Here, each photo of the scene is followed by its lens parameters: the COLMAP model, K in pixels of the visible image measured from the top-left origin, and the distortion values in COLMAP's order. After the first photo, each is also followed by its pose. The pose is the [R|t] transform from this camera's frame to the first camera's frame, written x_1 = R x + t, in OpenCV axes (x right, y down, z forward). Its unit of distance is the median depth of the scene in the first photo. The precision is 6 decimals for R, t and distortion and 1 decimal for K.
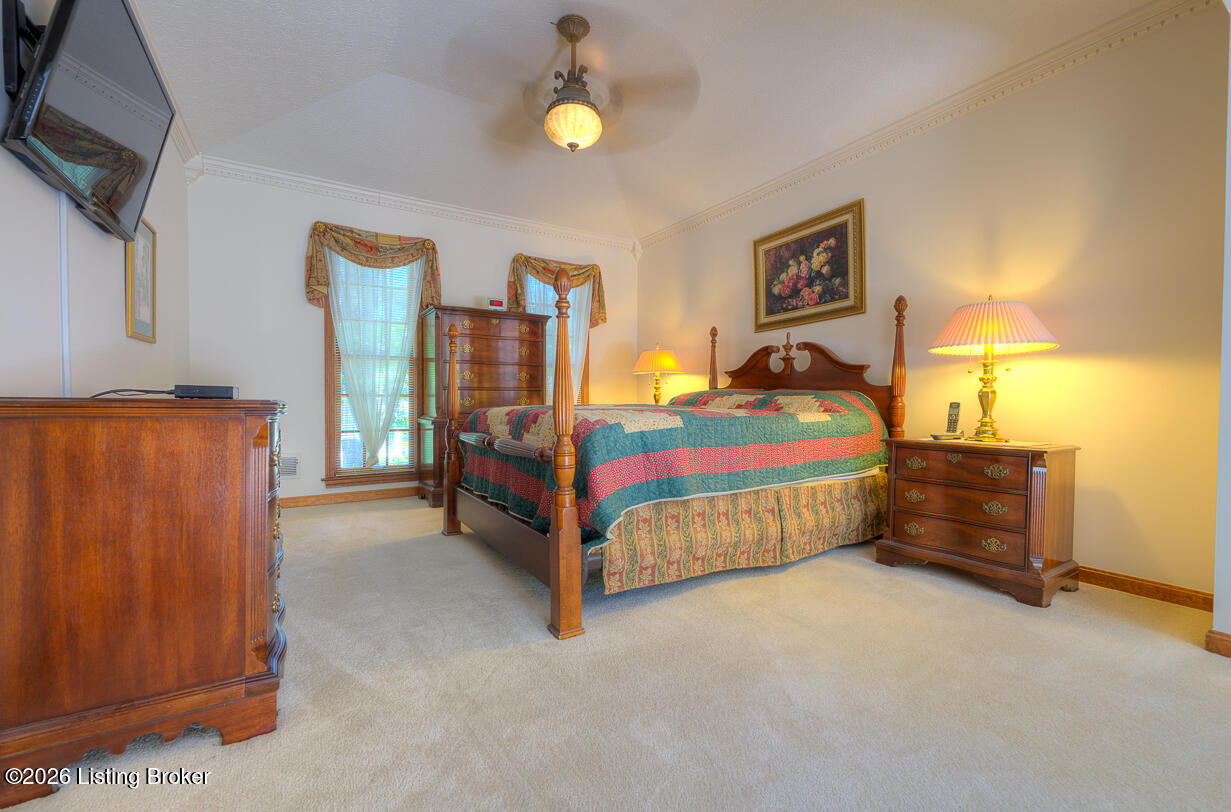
lens RADIAL K [[503.0, 0, 617.3], [0, 503.0, 411.1], [0, 0, 1]] dist [-0.010066, 0.000623]
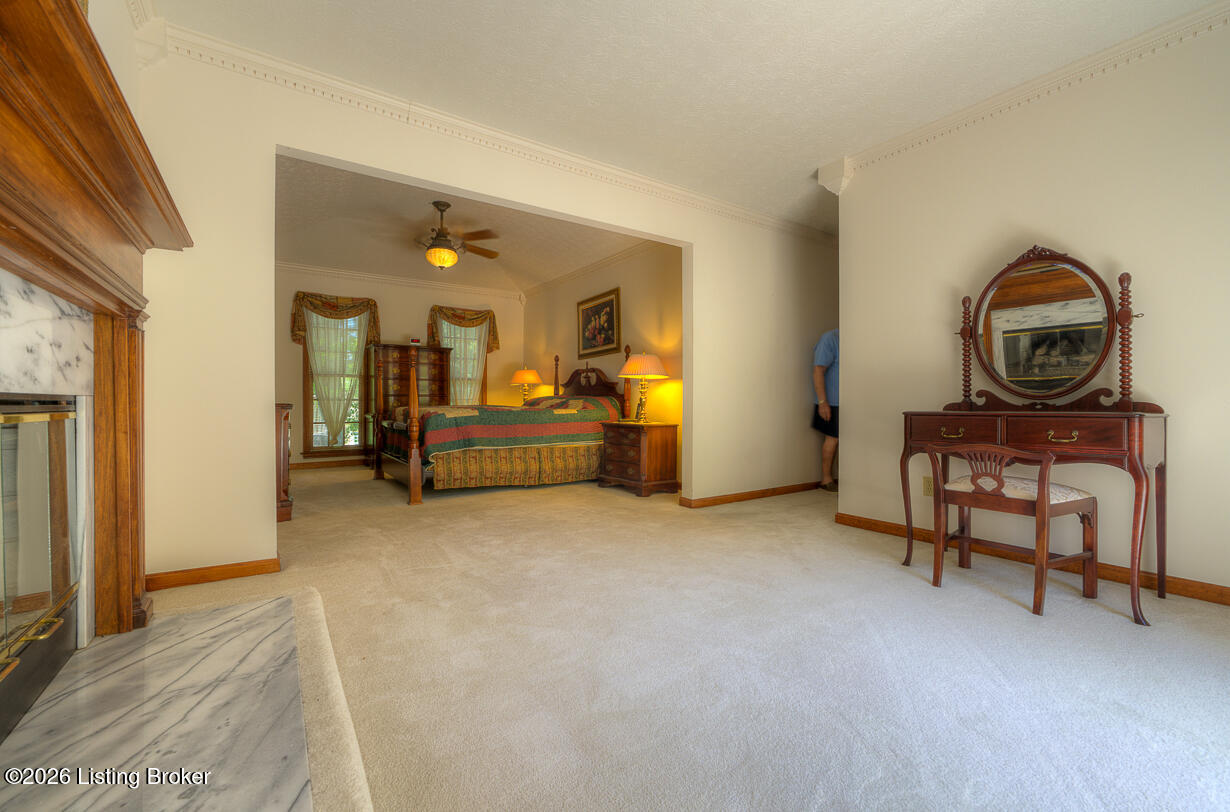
lens RADIAL K [[502.5, 0, 614.6], [0, 502.5, 403.0], [0, 0, 1]] dist [-0.010066, 0.000623]
pose [[0.999034, -0.004060, 0.043763, 0.341097], [0.004856, 0.999824, -0.018119, 0.011462], [-0.043681, 0.018314, 0.998878, -0.642699]]
